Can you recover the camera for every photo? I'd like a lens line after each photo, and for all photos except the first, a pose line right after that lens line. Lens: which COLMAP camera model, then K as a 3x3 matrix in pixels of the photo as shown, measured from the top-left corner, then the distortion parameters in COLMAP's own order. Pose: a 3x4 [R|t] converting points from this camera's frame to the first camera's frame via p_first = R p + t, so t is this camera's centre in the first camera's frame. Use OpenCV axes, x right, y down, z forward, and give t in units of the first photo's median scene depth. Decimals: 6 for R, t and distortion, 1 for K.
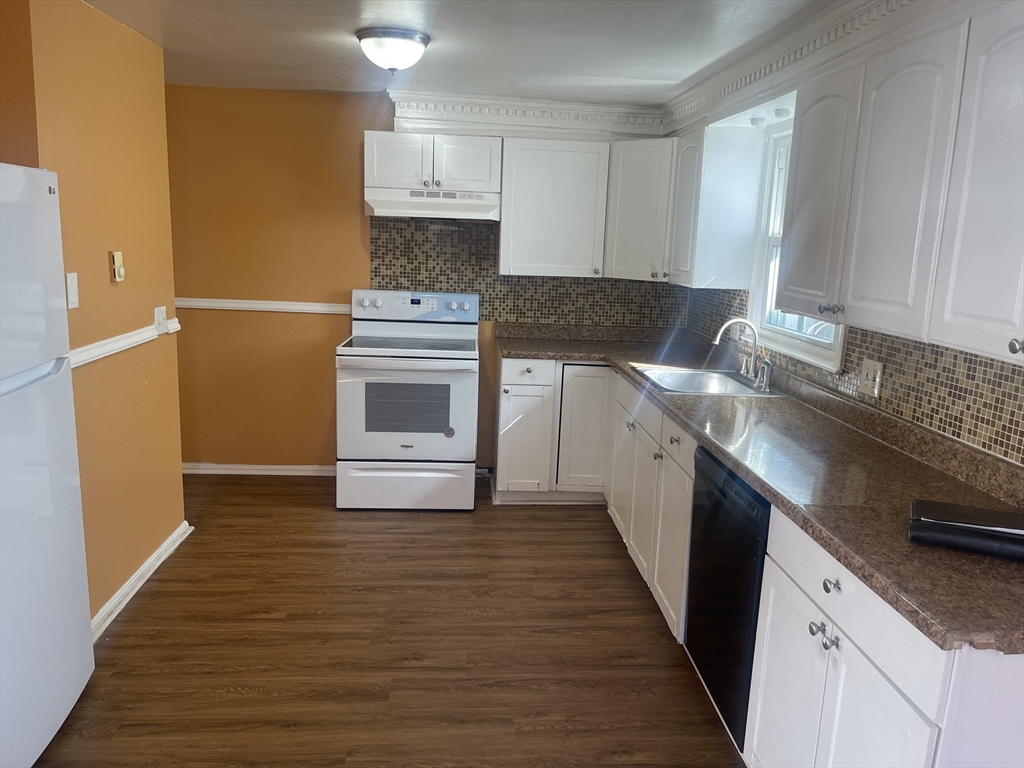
lens RADIAL K [[757.3, 0, 509.5], [0, 757.3, 378.9], [0, 0, 1]] dist [0.012988, -0.029872]
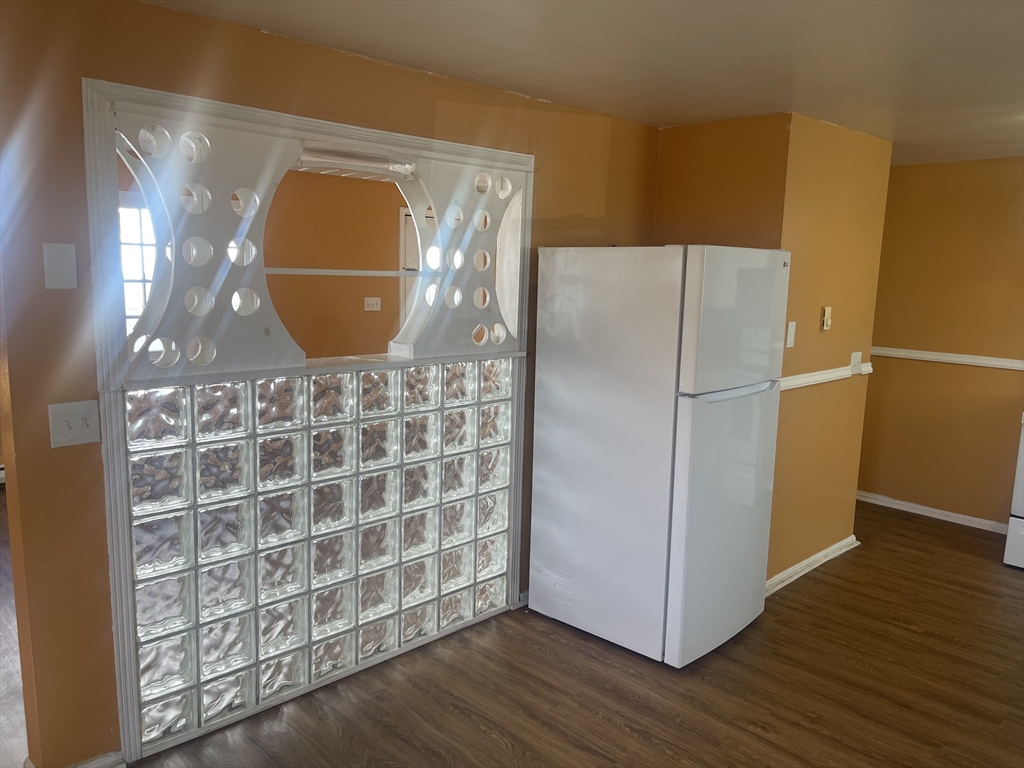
lens RADIAL K [[757.3, 0, 509.2], [0, 757.3, 379.2], [0, 0, 1]] dist [0.012988, -0.029872]
pose [[0.627692, 0.095862, -0.772537, 0.151470], [-0.145622, 0.989330, 0.004445, 0.027273], [0.764720, 0.109708, 0.634954, -0.221533]]
